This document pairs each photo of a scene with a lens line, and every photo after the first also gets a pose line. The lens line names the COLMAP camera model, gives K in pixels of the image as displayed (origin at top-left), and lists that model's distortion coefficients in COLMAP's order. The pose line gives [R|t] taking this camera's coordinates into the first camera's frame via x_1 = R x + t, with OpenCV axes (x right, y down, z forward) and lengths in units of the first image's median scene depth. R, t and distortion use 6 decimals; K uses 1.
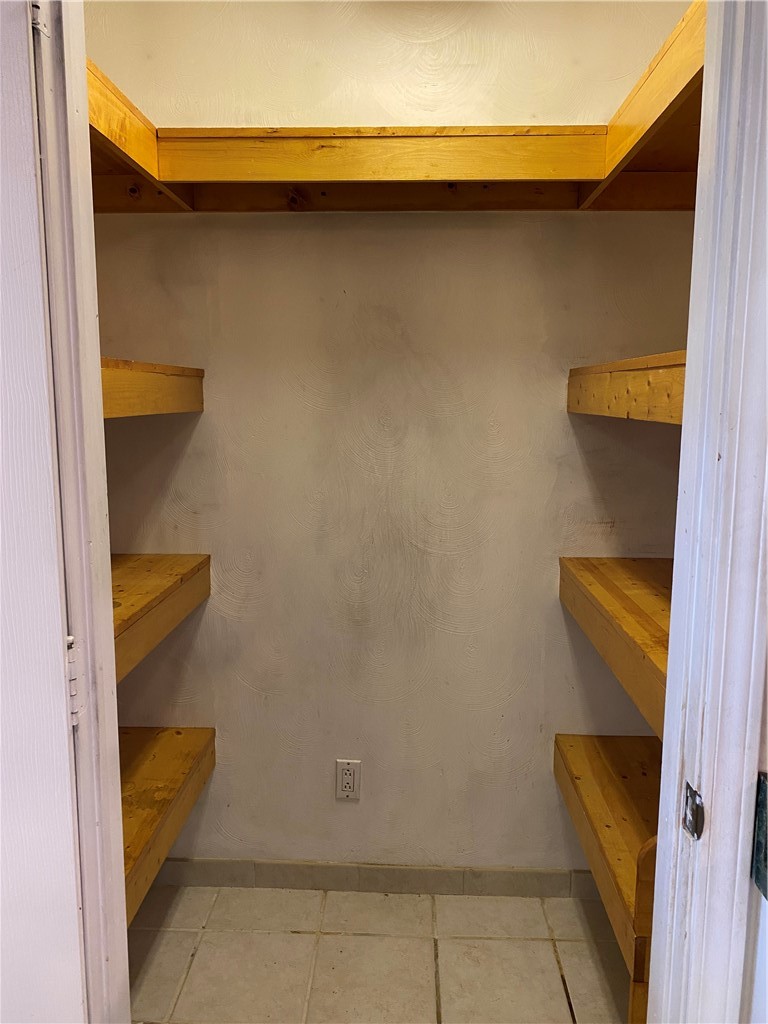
lens RADIAL K [[787.2, 0, 382.7], [0, 787.2, 510.0], [0, 0, 1]] dist [0.046543, -0.042271]
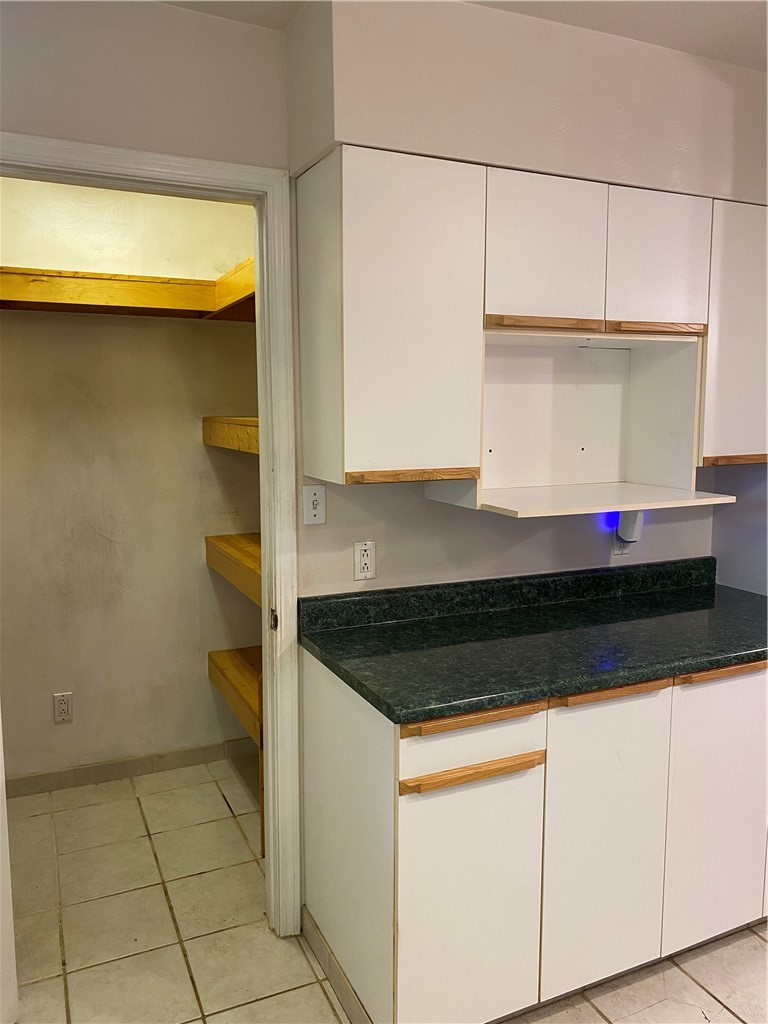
lens RADIAL K [[787.2, 0, 387.7], [0, 787.2, 506.4], [0, 0, 1]] dist [0.046543, -0.042271]
pose [[0.890705, -0.060052, 0.450598, -0.157043], [0.069334, 0.997585, -0.004105, 0.033480], [-0.449263, 0.034898, 0.892717, -0.573477]]
